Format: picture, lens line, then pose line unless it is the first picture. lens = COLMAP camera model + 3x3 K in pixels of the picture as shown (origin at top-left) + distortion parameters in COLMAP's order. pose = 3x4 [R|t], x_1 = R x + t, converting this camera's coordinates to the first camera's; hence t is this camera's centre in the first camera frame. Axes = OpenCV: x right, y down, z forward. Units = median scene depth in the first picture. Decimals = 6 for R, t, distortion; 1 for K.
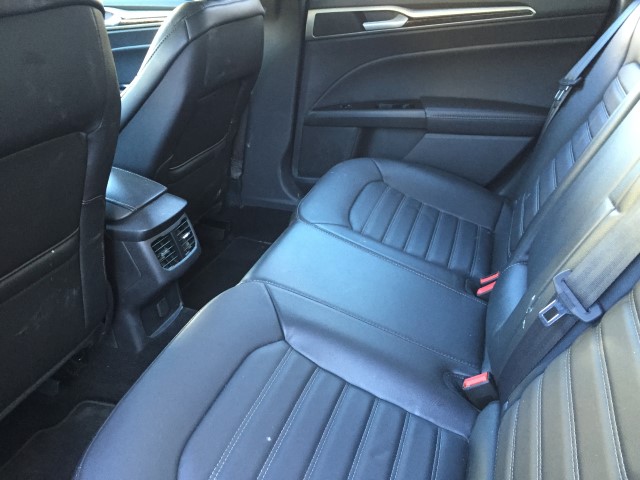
lens RADIAL K [[541.4, 0, 320.0], [0, 541.4, 240.0], [0, 0, 1]] dist [0.083825, -0.129248]
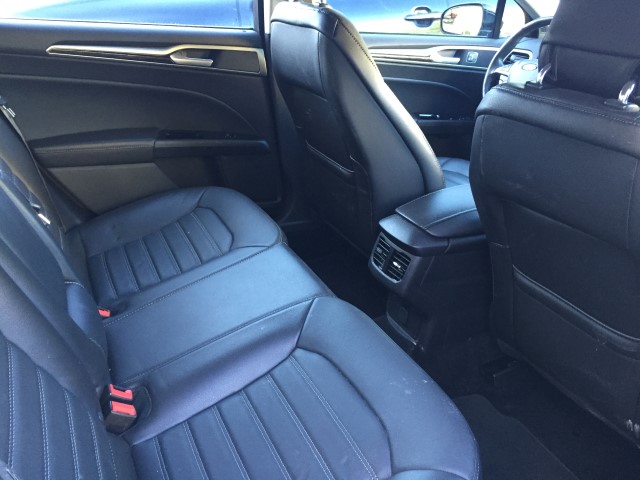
lens RADIAL K [[541.4, 0, 320.0], [0, 541.4, 240.0], [0, 0, 1]] dist [0.083825, -0.129248]
pose [[-0.695291, 0.303682, -0.651420, 0.637932], [-0.361052, 0.636110, 0.681913, -0.842485], [0.621460, 0.709325, -0.332636, 1.436847]]
